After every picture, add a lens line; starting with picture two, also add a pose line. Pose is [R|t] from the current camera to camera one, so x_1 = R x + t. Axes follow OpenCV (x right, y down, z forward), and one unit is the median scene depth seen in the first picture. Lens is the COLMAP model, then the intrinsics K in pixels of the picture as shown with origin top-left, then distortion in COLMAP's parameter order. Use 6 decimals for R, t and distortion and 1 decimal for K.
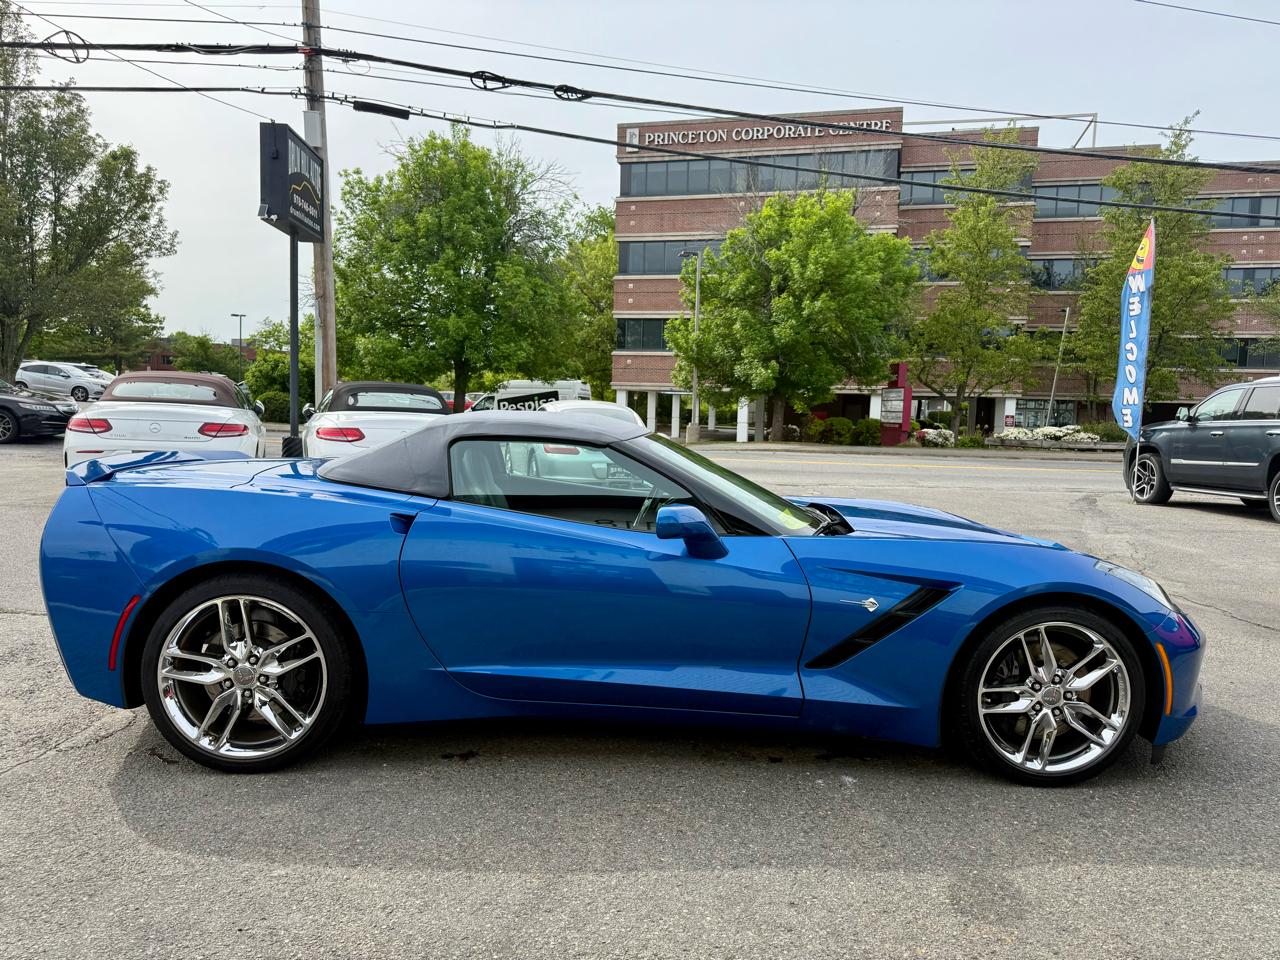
lens RADIAL K [[915.7, 0, 632.5], [0, 915.7, 483.5], [0, 0, 1]] dist [0.017545, -0.025857]
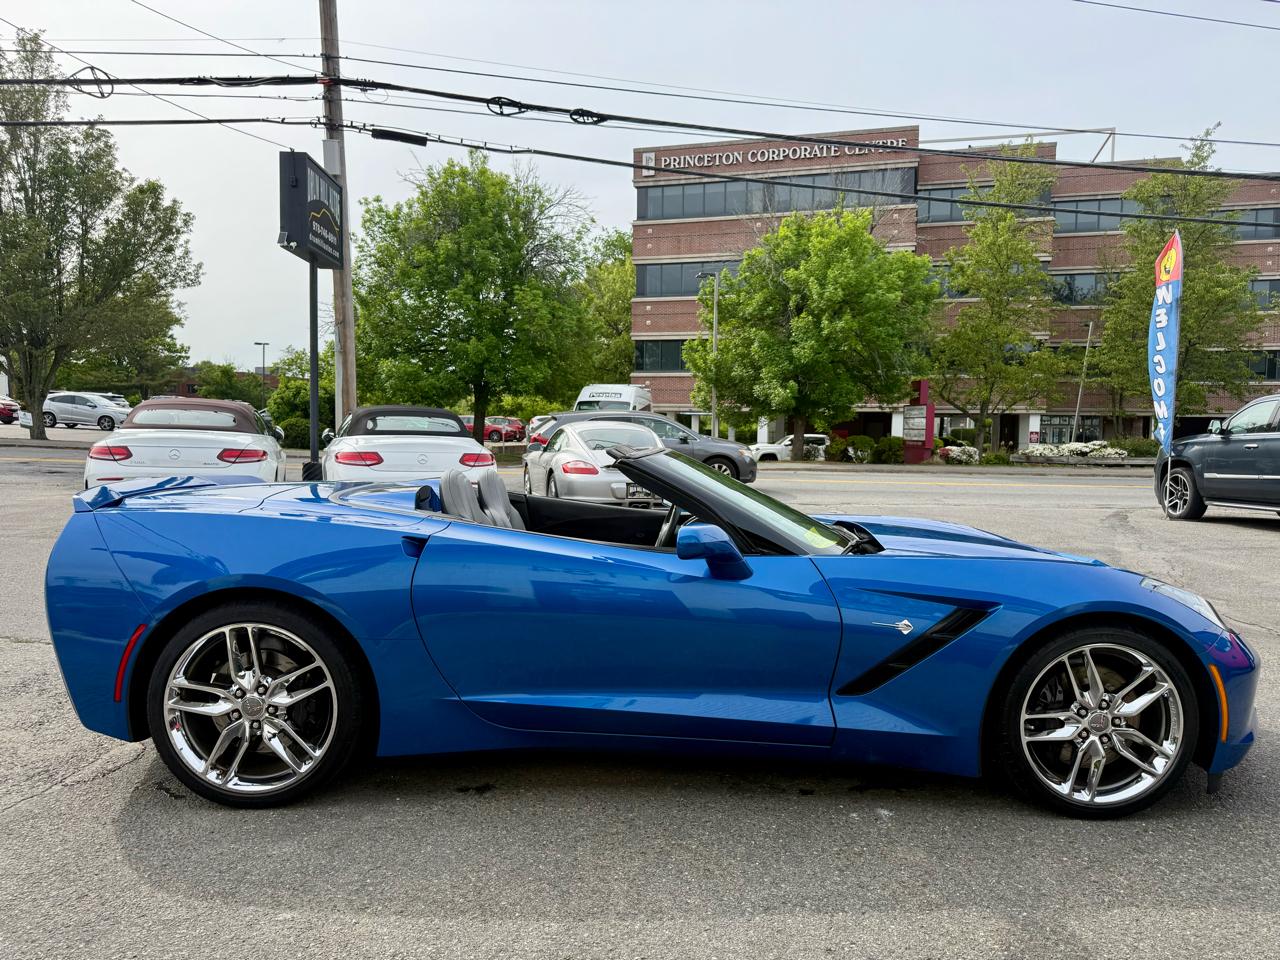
lens RADIAL K [[915.7, 0, 630.8], [0, 915.7, 480.0], [0, 0, 1]] dist [0.017545, -0.025857]
pose [[0.999633, -0.012476, -0.024041, 0.000184], [0.011803, 0.999540, -0.027946, 0.000685], [0.024379, 0.027652, 0.999320, 0.008591]]
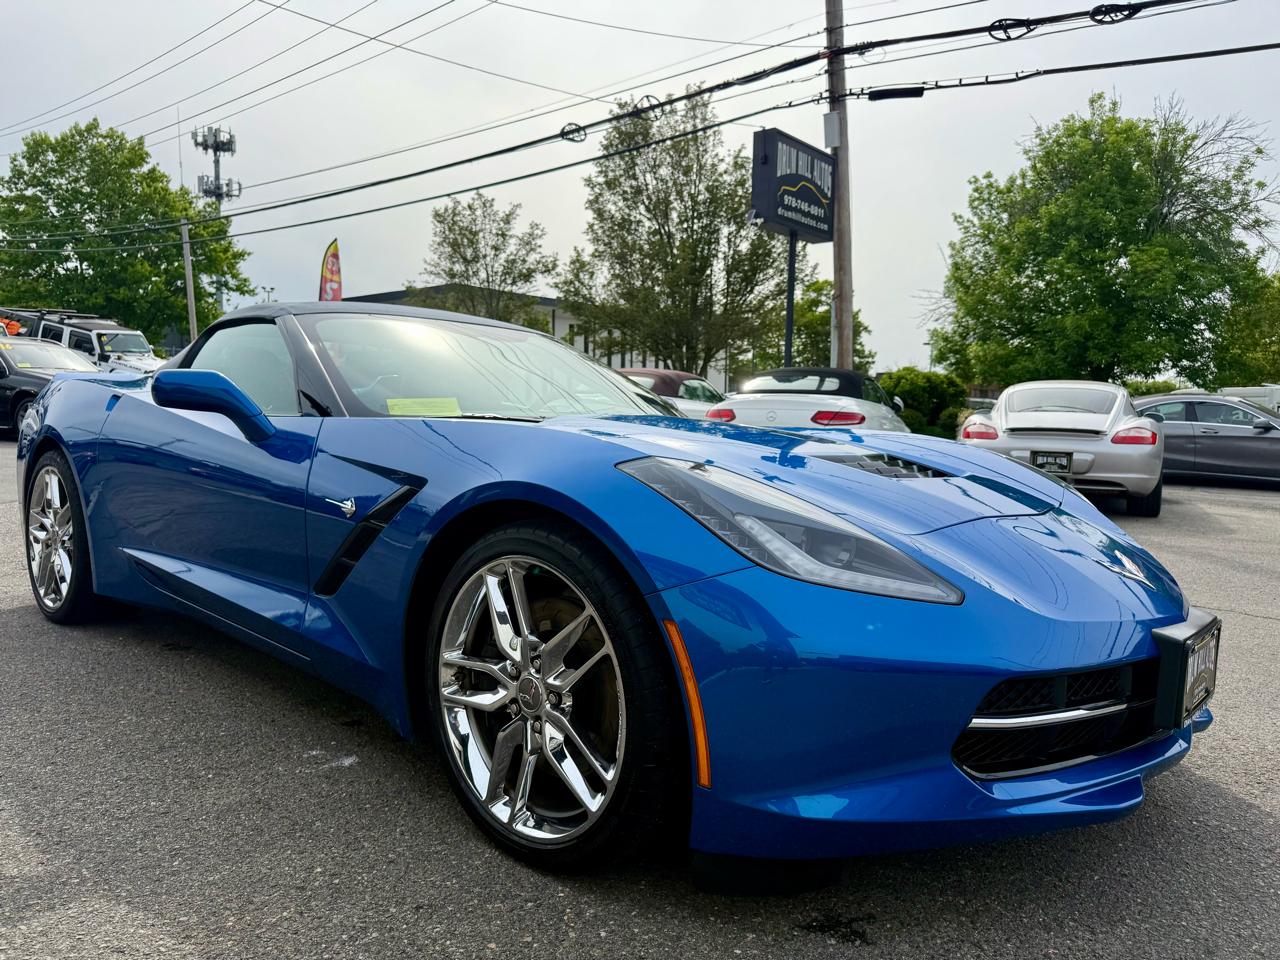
lens RADIAL K [[915.7, 0, 640.6], [0, 915.7, 477.1], [0, 0, 1]] dist [0.017545, -0.025857]
pose [[0.723443, 0.027665, -0.689830, 0.202743], [-0.057947, 0.998104, -0.020742, 0.025482], [0.687948, 0.054979, 0.723674, 0.148864]]
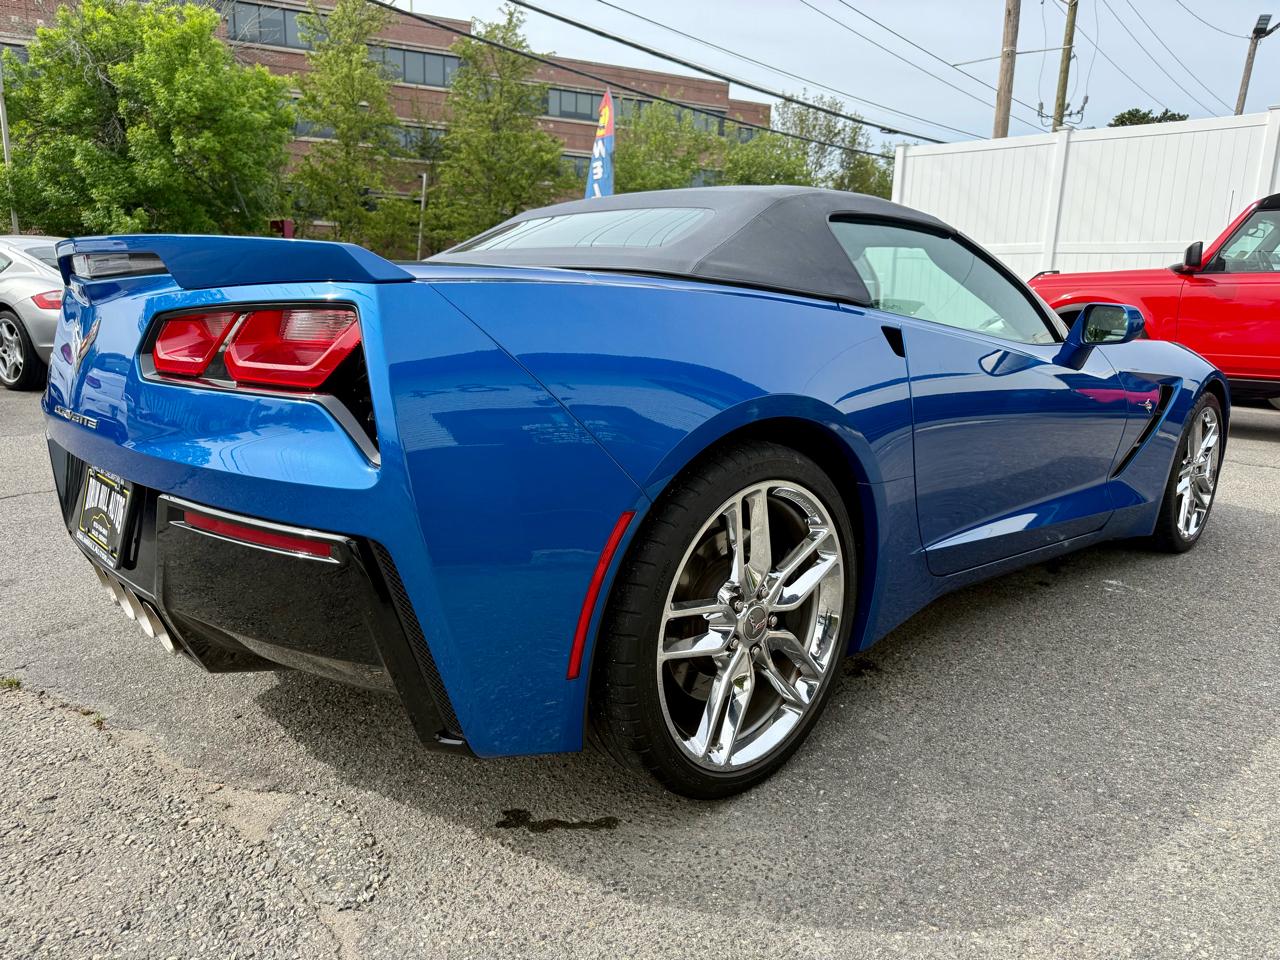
lens RADIAL K [[915.7, 0, 641.9], [0, 915.7, 491.0], [0, 0, 1]] dist [0.017545, -0.025857]
pose [[0.729734, -0.142708, 0.668672, -0.188773], [0.045963, 0.986002, 0.160273, 0.008081], [-0.682184, -0.086223, 0.726079, 0.145724]]
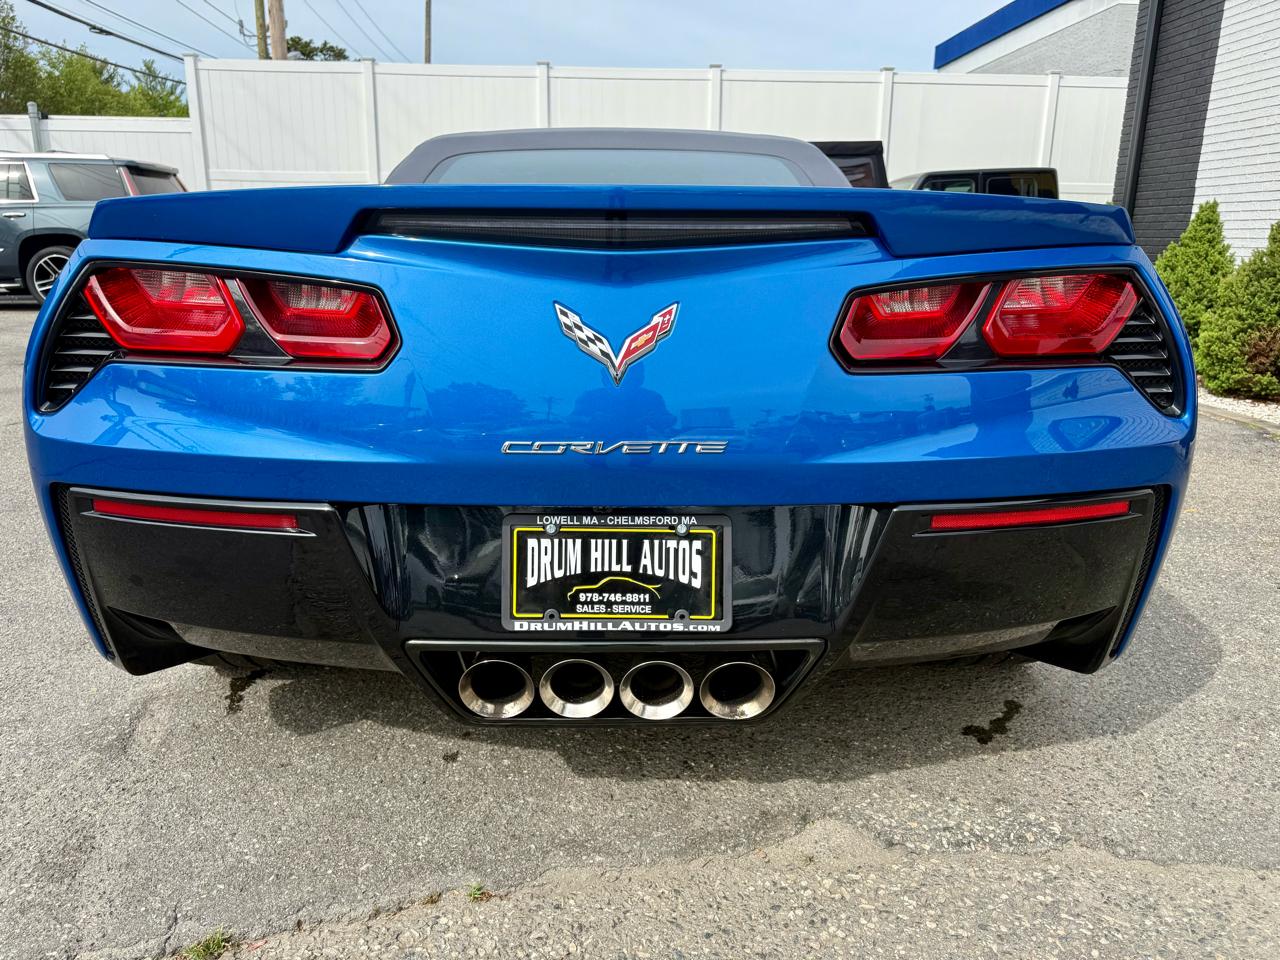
lens RADIAL K [[915.7, 0, 636.8], [0, 915.7, 484.9], [0, 0, 1]] dist [0.017545, -0.025857]
pose [[-0.007804, -0.279307, 0.960170, -0.243577], [0.071697, 0.957572, 0.279134, -0.005741], [-0.997396, 0.071019, 0.012552, 0.287101]]
